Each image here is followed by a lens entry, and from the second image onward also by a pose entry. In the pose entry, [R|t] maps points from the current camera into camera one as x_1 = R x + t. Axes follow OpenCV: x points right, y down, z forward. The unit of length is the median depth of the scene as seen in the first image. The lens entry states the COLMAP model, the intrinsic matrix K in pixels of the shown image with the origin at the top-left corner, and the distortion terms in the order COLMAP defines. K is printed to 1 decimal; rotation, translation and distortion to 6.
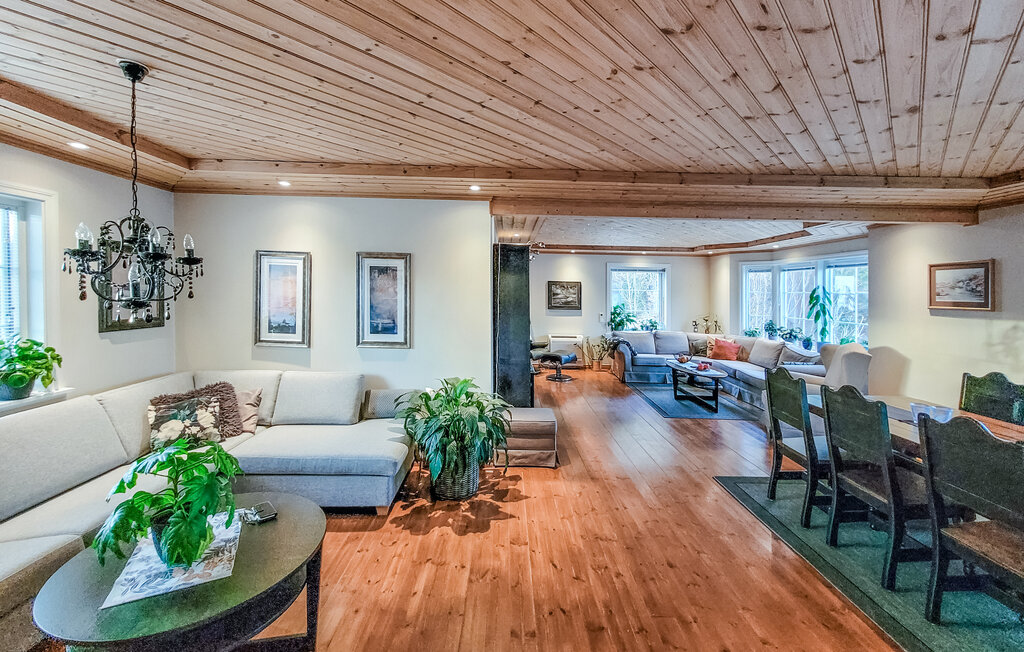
lens RADIAL K [[428.0, 0, 516.1], [0, 428.0, 282.2], [0, 0, 1]] dist [0.012675, -0.000222]
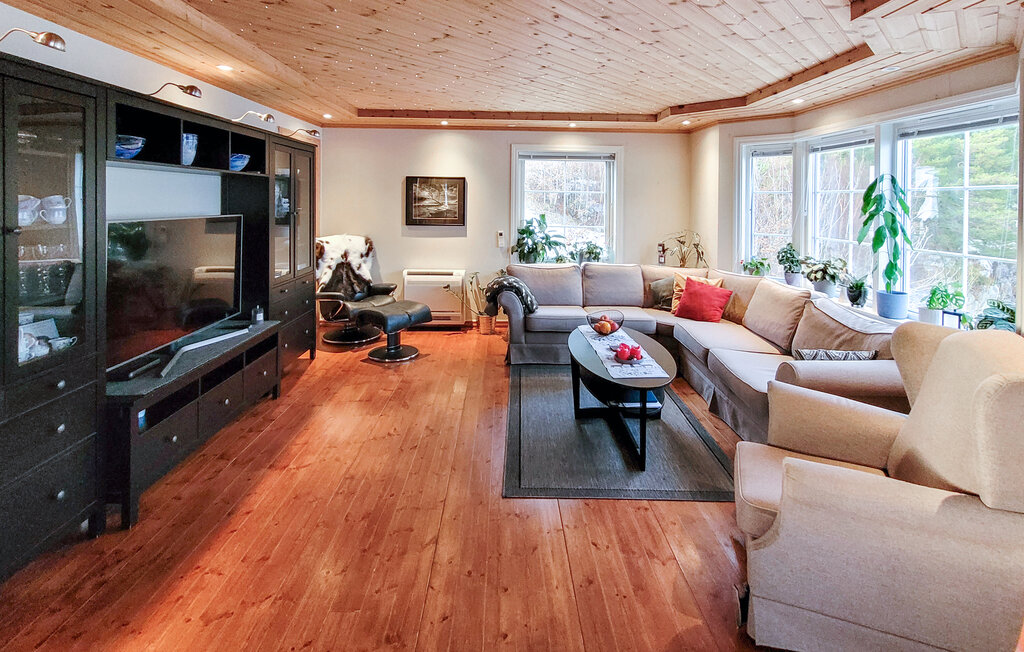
lens RADIAL K [[494.8, 0, 512.3], [0, 494.8, 202.8], [0, 0, 1]] dist [-0.000262, 0.000190]
pose [[0.999893, -0.007828, -0.012394, 0.523649], [0.008169, 0.999583, 0.027698, 0.036028], [0.012172, -0.027796, 0.999539, 0.780899]]
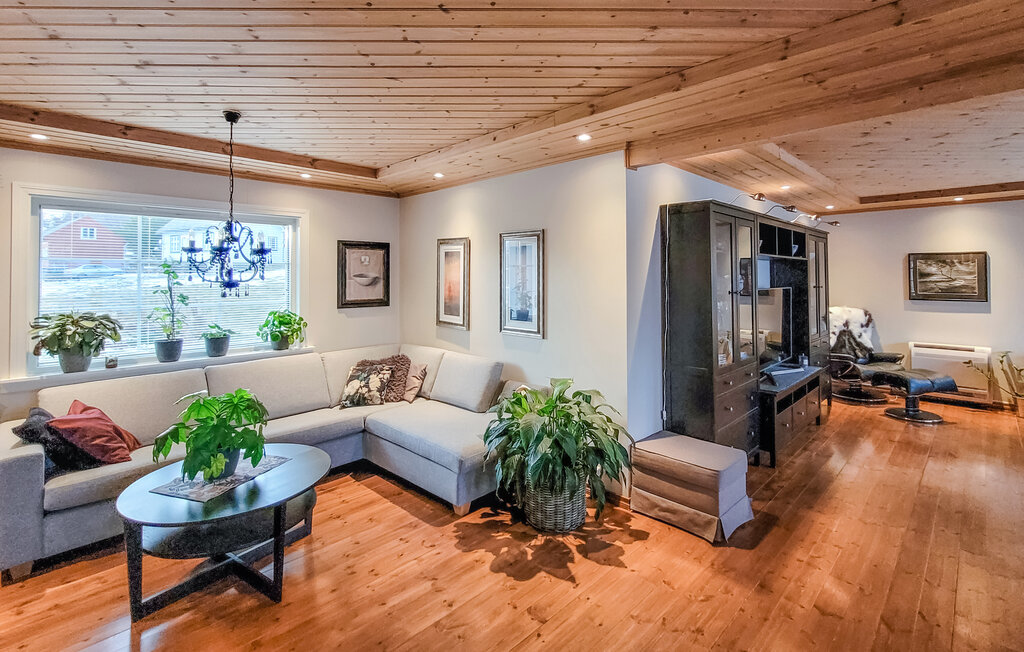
lens RADIAL K [[471.5, 0, 511.6], [0, 471.5, 268.3], [0, 0, 1]] dist [0.001234, -0.000398]
pose [[0.687259, -0.031261, -0.725739, 0.403024], [0.031548, 0.999415, -0.013175, 0.021711], [0.725727, -0.013841, 0.687844, 0.301750]]
